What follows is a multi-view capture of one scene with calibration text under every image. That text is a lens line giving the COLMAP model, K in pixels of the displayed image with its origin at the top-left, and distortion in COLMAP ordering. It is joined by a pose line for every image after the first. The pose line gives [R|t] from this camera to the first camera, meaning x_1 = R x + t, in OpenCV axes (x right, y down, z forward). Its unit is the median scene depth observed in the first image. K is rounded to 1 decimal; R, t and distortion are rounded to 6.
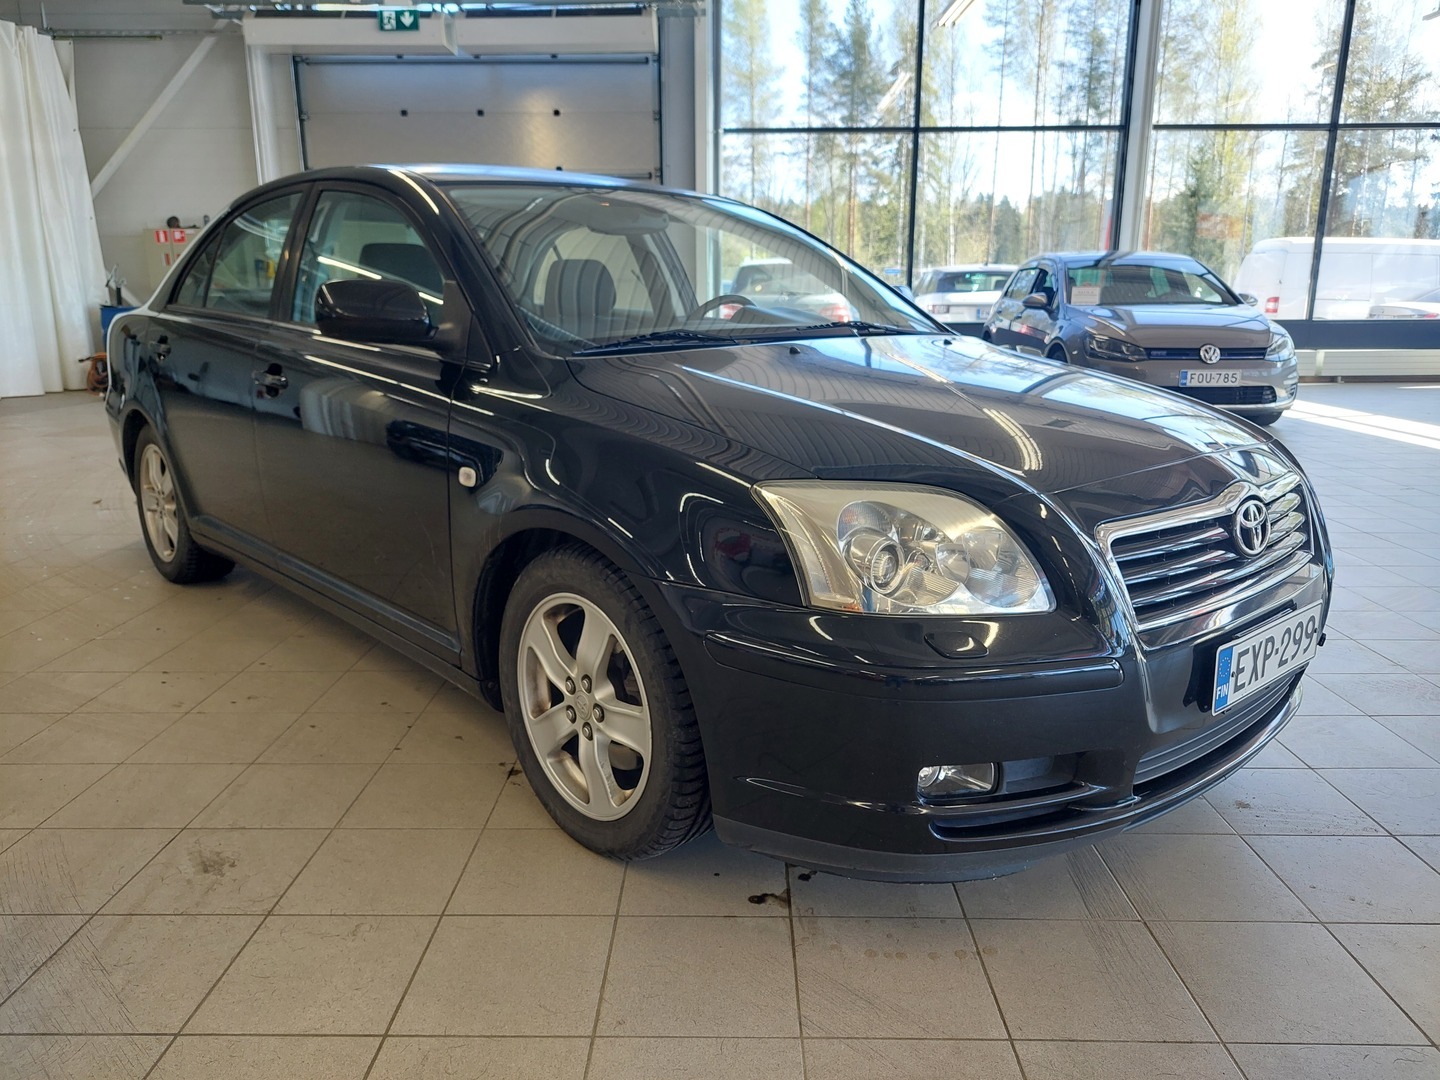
lens RADIAL K [[1055.2, 0, 719.0], [0, 1055.2, 544.9], [0, 0, 1]] dist [0.034149, -0.010787]
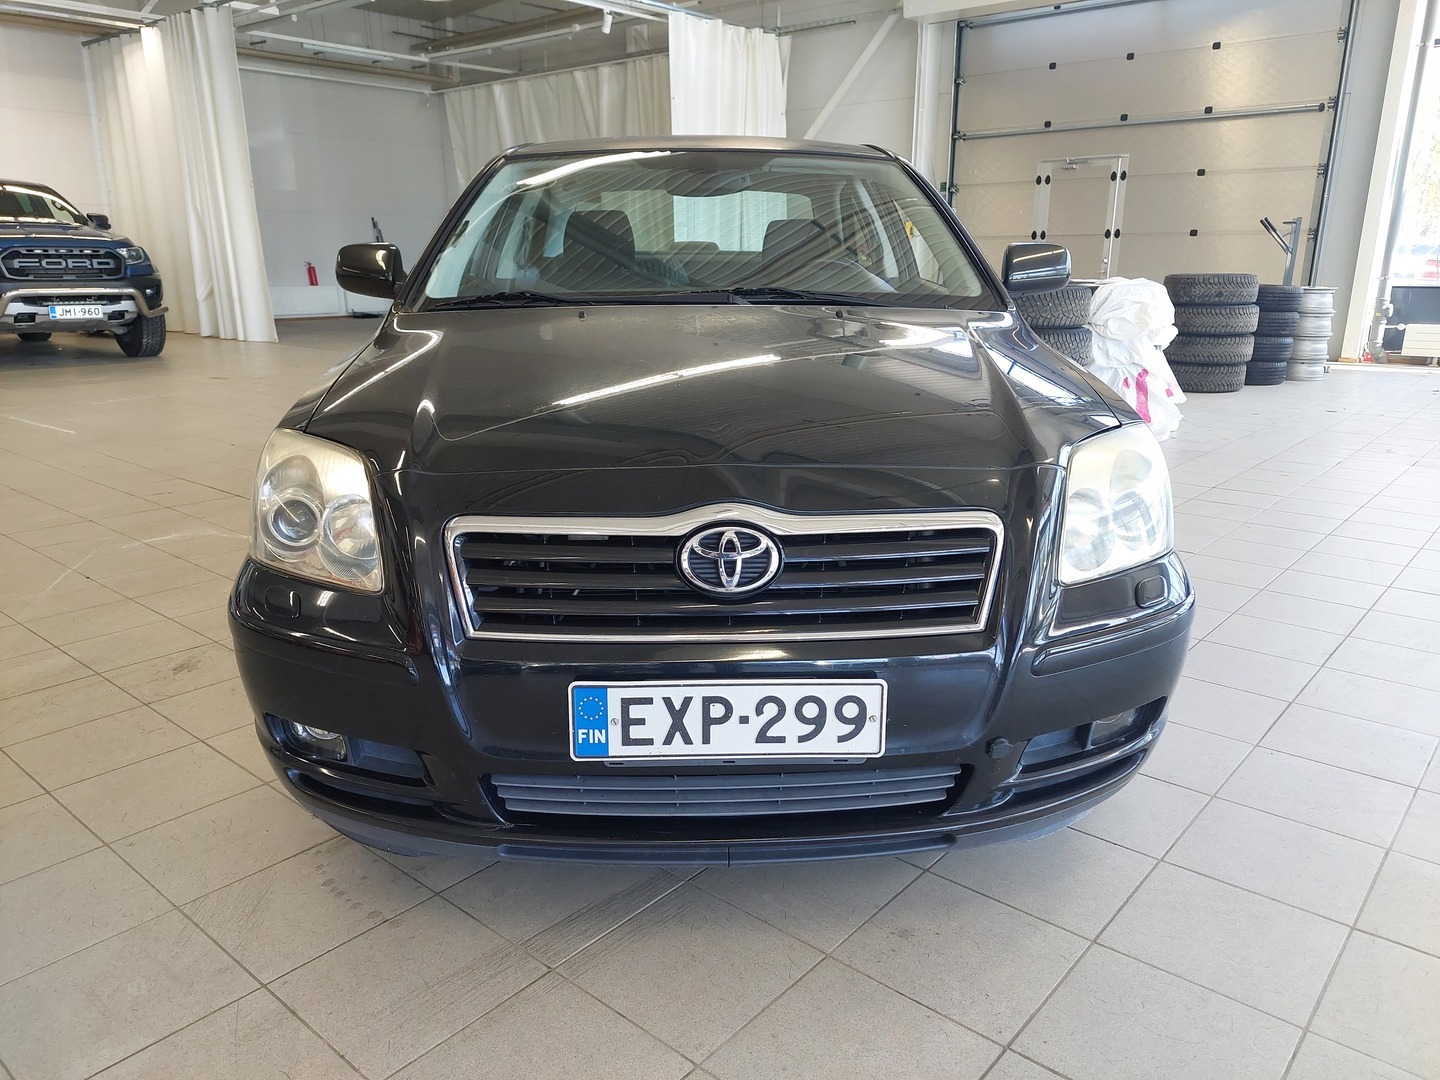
lens RADIAL K [[1055.2, 0, 721.3], [0, 1055.2, 537.9], [0, 0, 1]] dist [0.034149, -0.010787]
pose [[0.771786, 0.171364, -0.612356, 0.145085], [-0.152732, 0.984769, 0.083085, -0.014210], [0.617267, 0.029402, 0.786204, 0.056060]]
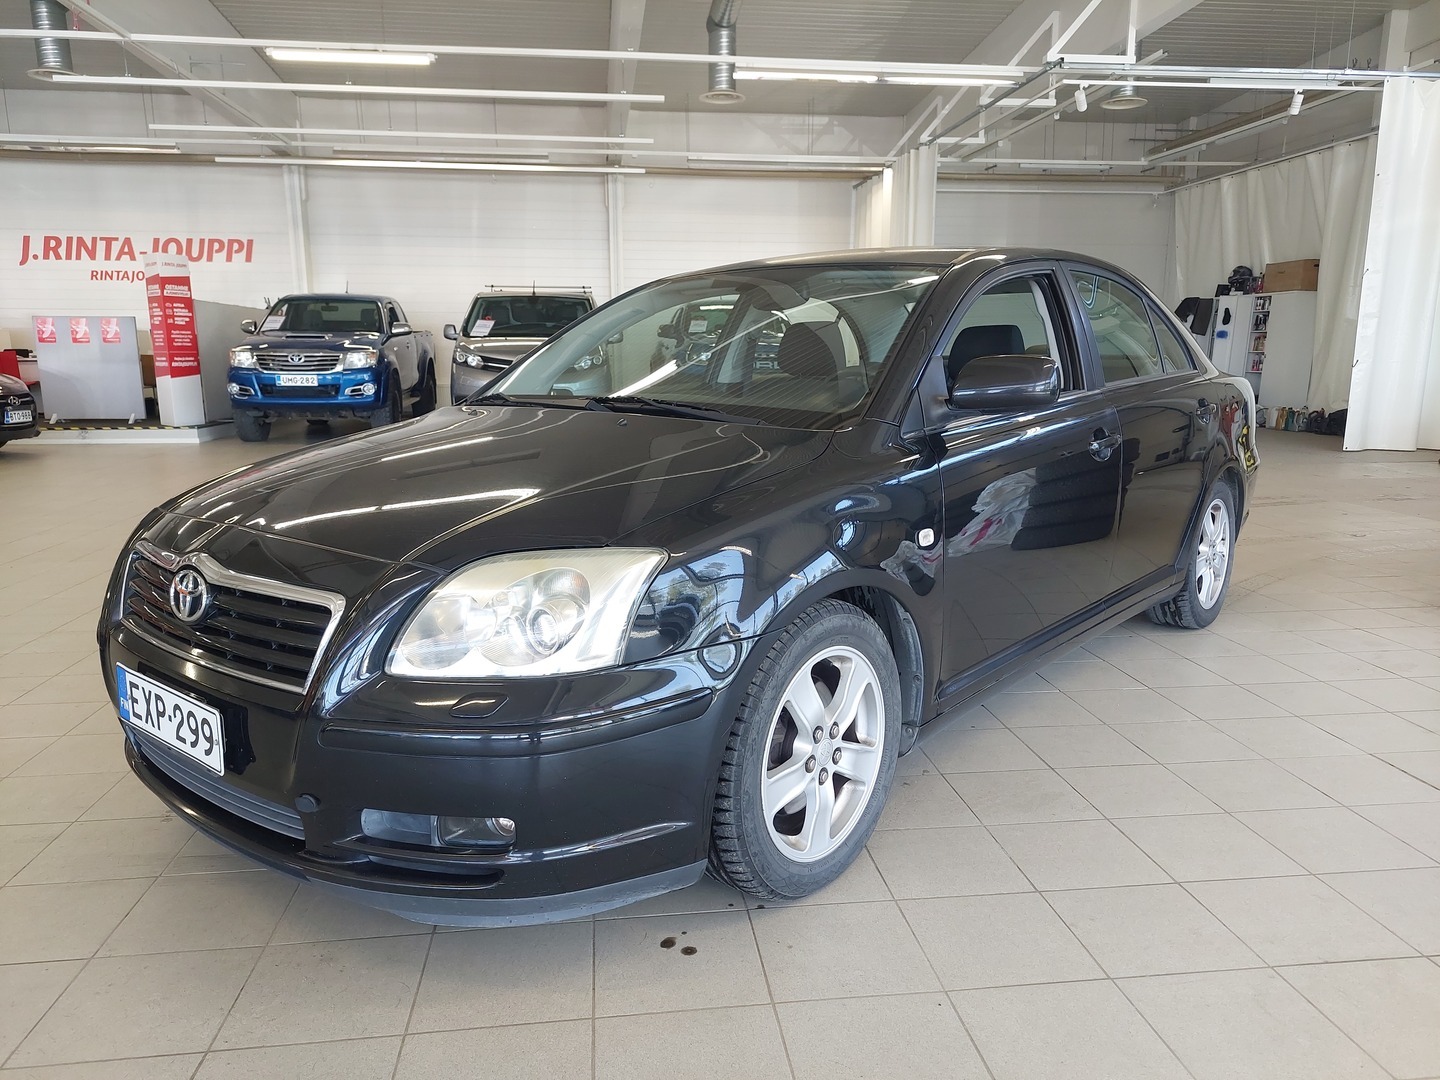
lens RADIAL K [[1055.2, 0, 721.8], [0, 1055.2, 543.4], [0, 0, 1]] dist [0.034149, -0.010787]
pose [[0.151435, 0.184704, -0.971057, 0.235628], [-0.233417, 0.961286, 0.146445, -0.050477], [0.960512, 0.204484, 0.188685, 0.192318]]
